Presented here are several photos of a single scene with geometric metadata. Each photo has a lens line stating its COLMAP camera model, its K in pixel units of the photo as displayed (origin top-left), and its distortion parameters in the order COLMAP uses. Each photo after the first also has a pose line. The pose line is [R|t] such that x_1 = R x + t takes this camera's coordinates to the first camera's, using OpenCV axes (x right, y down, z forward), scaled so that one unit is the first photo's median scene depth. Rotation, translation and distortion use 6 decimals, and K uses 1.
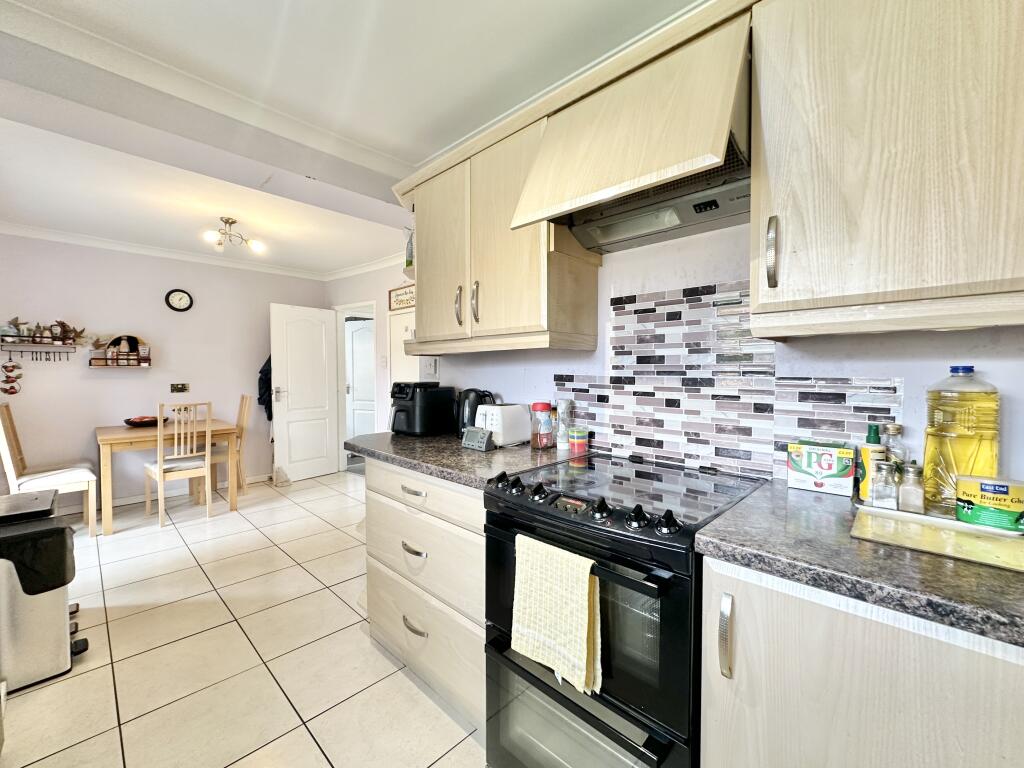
lens RADIAL K [[429.5, 0, 515.4], [0, 429.5, 383.9], [0, 0, 1]] dist [-0.004332, 0.000370]
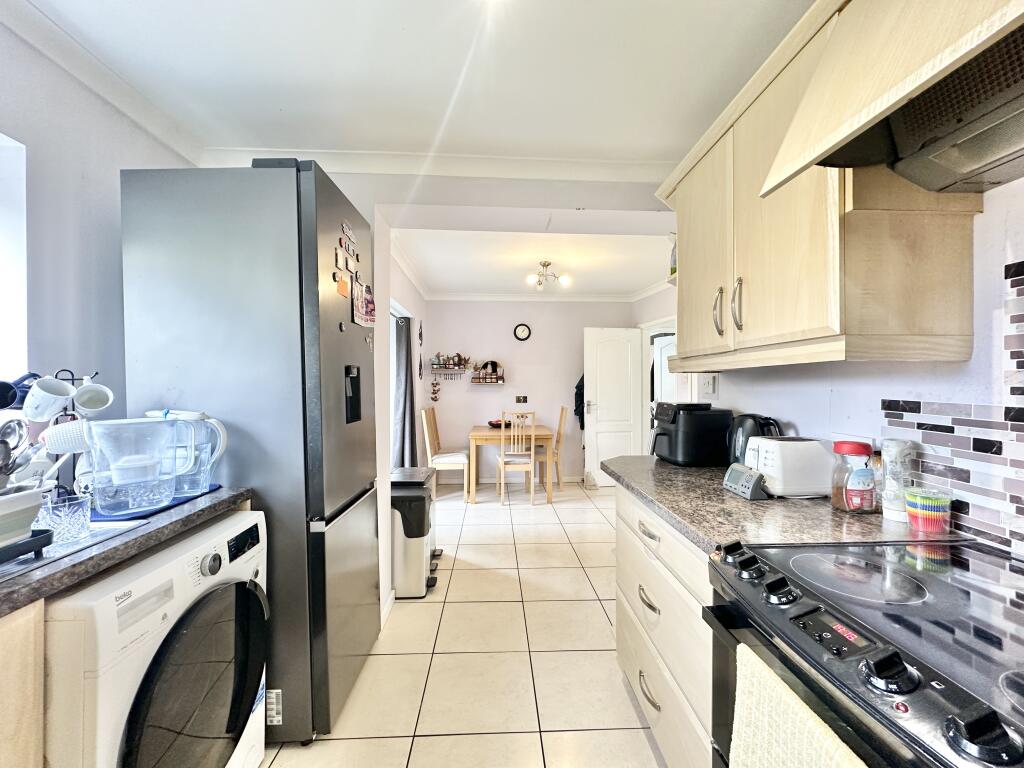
lens RADIAL K [[411.4, 0, 508.3], [0, 411.4, 383.4], [0, 0, 1]] dist [-0.006525, 0.002085]
pose [[0.721489, -0.001099, -0.692425, 0.102791], [-0.021422, 0.999485, -0.023909, -0.017780], [0.692094, 0.032083, 0.721094, 0.151157]]
